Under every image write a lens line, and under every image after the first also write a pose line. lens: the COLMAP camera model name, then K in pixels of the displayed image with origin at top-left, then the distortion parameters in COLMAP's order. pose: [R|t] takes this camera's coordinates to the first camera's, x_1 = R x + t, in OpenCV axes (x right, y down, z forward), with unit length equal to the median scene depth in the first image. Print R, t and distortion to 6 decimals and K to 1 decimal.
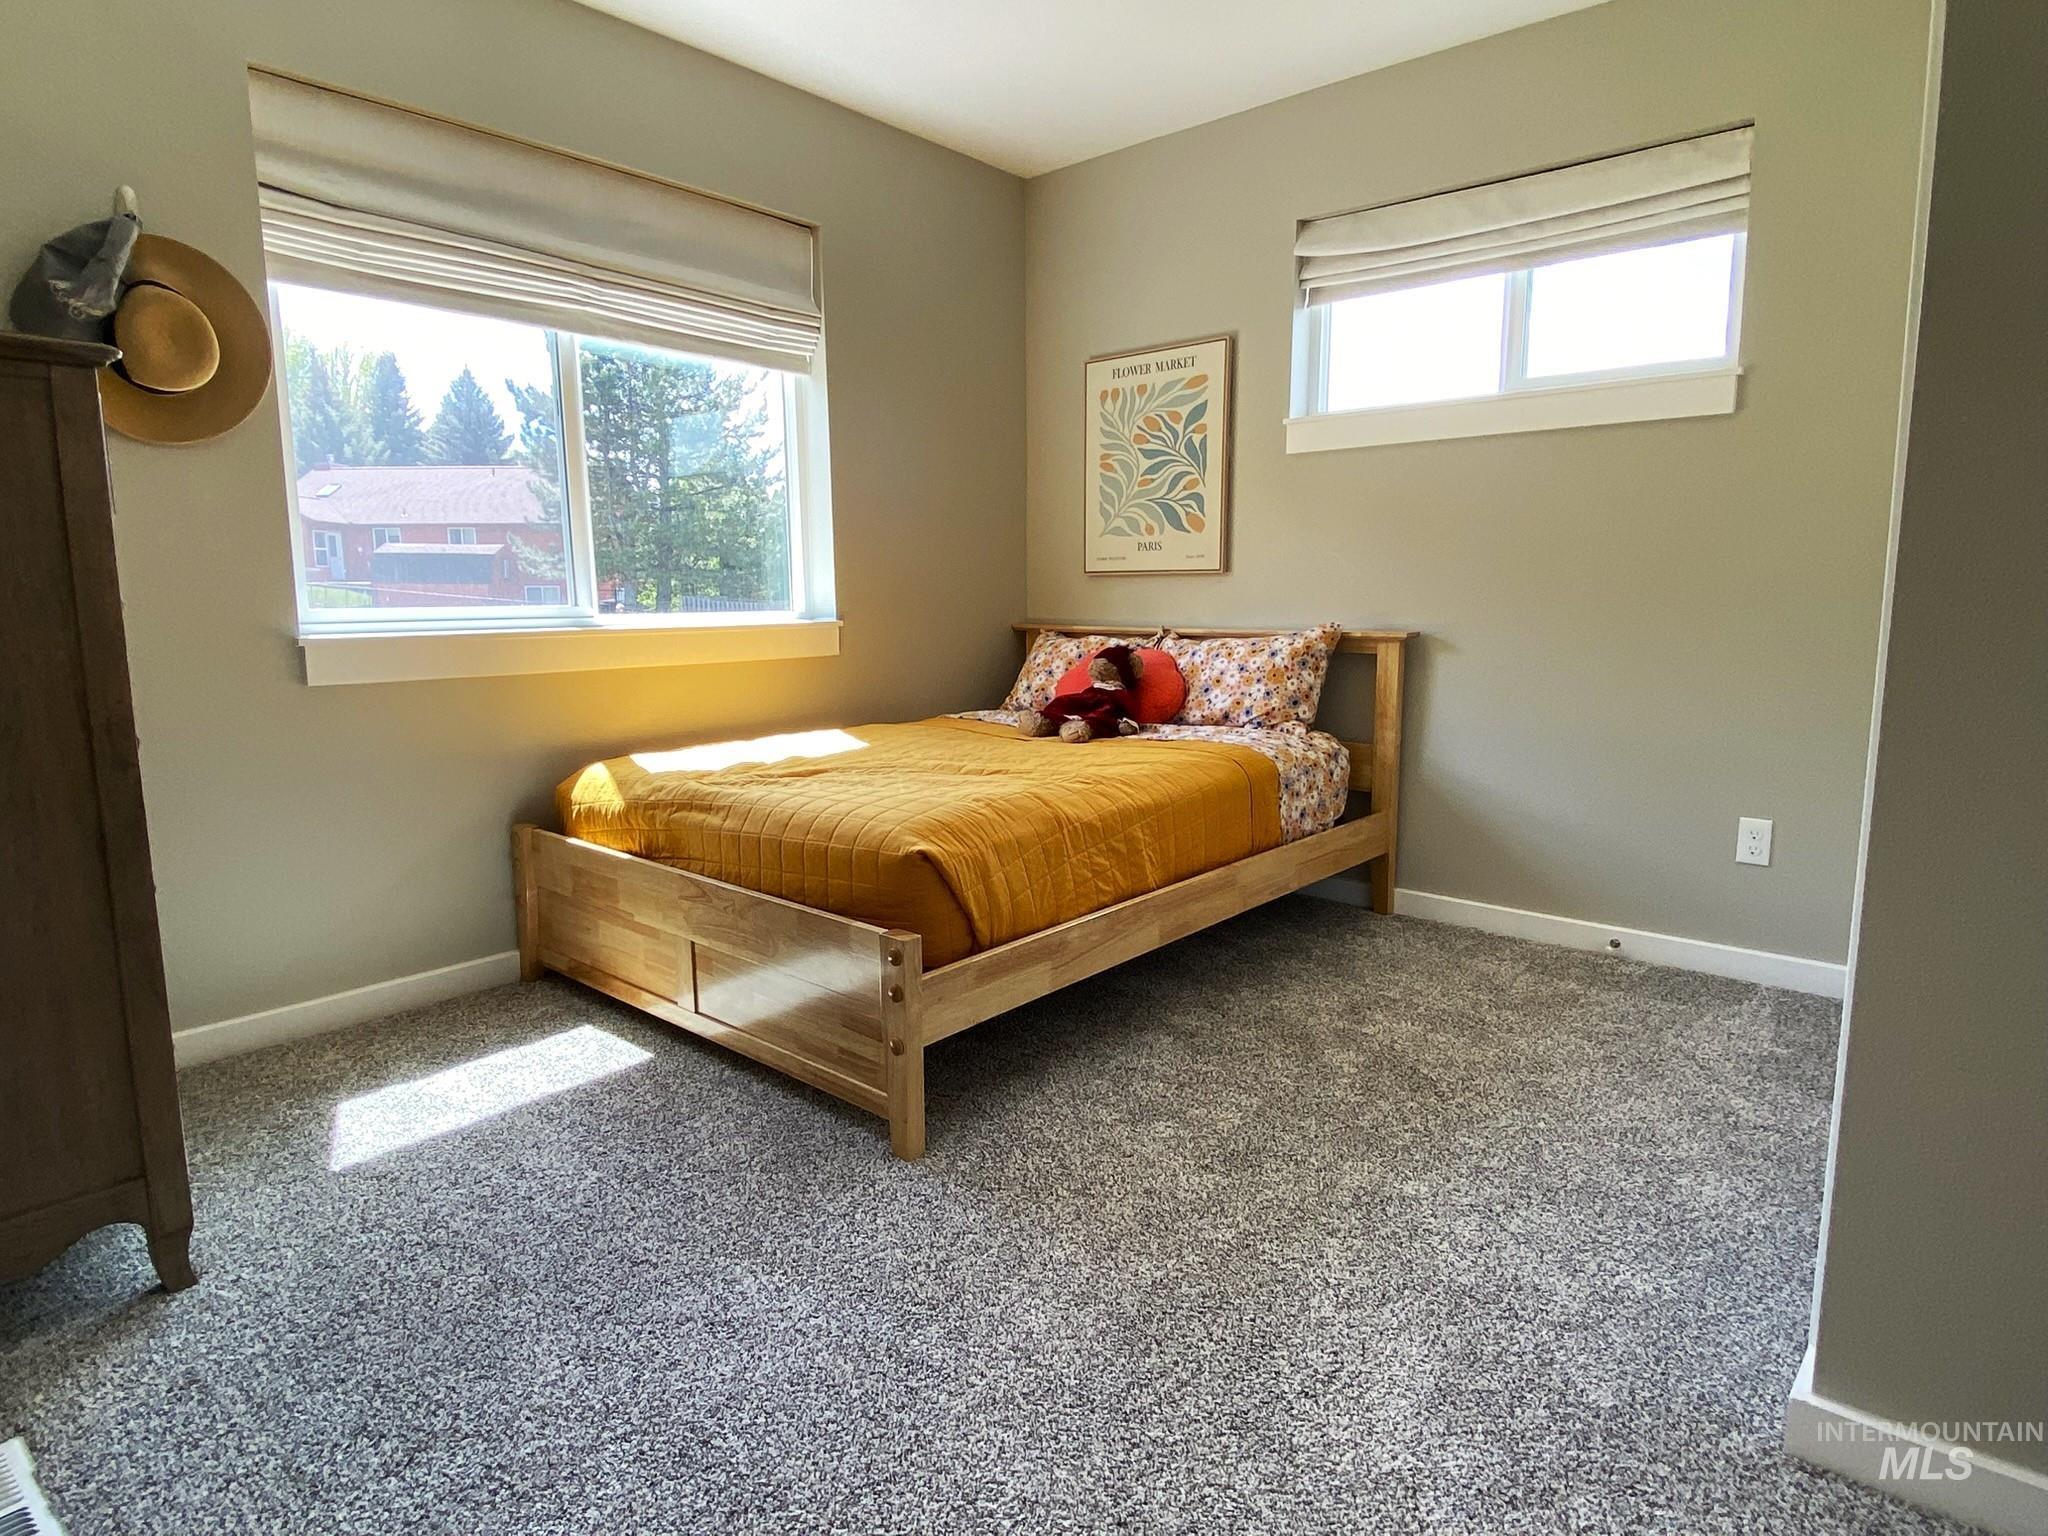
lens RADIAL K [[1146.2, 0, 1023.9], [0, 1146.2, 754.3], [0, 0, 1]] dist [0.024654, 0.000228]
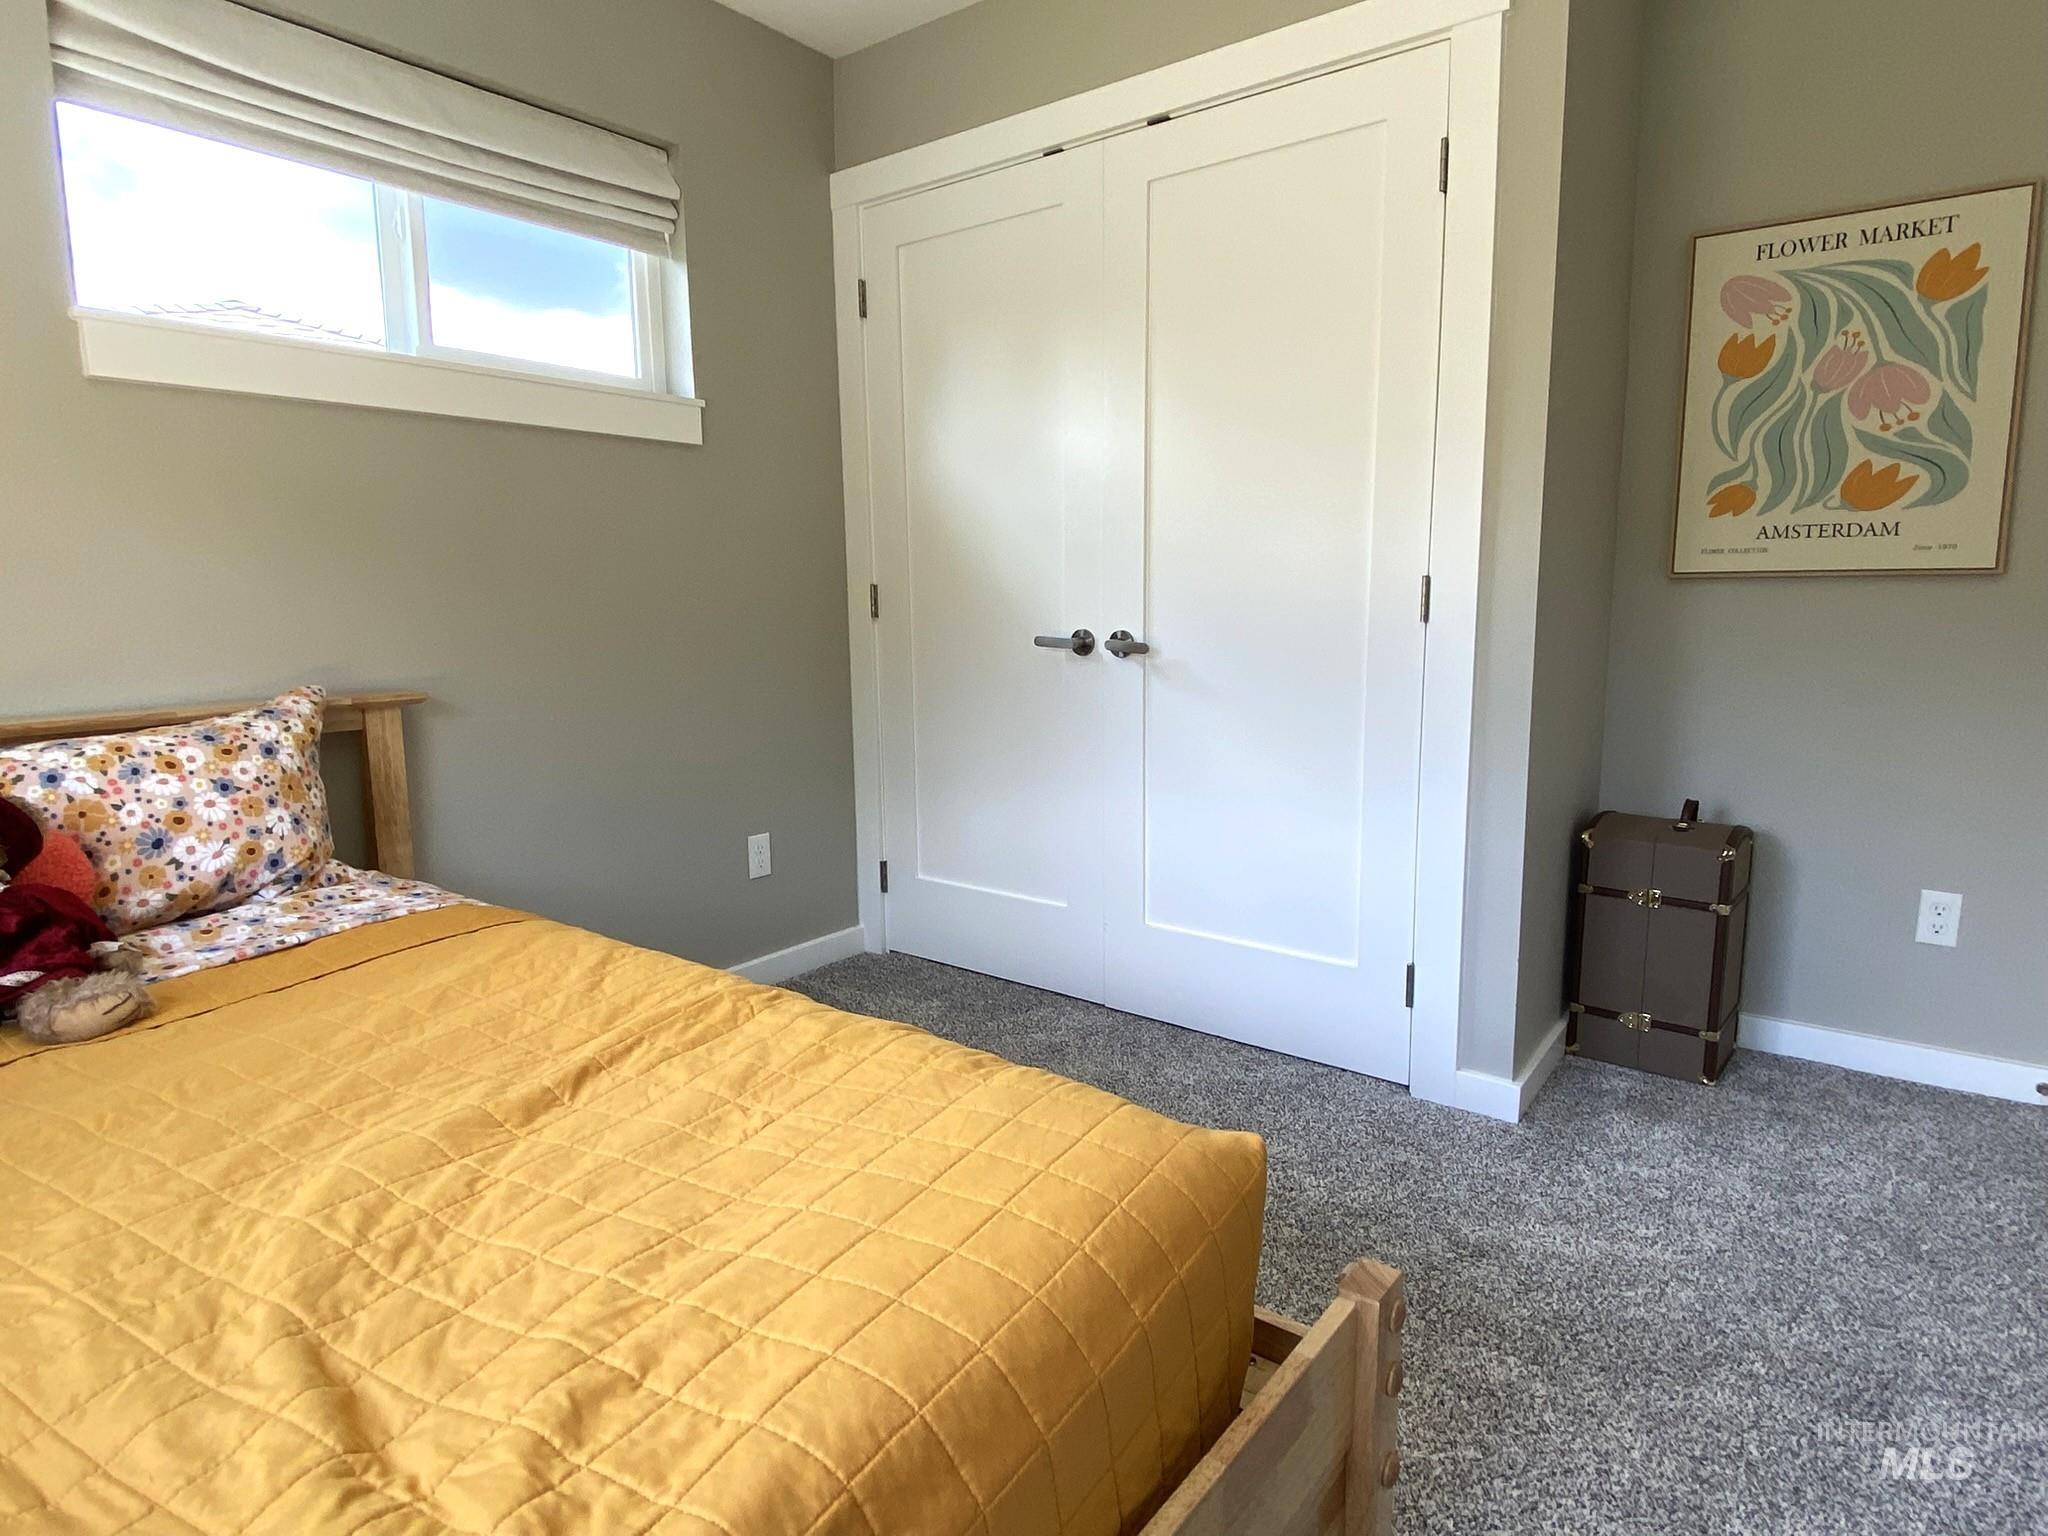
lens RADIAL K [[1146.2, 0, 1023.9], [0, 1146.2, 754.3], [0, 0, 1]] dist [0.024654, 0.000228]
pose [[-0.061054, -0.133175, 0.989210, -0.350421], [0.153682, 0.977987, 0.141149, -0.108312], [-0.986232, 0.160641, -0.039244, 0.668682]]
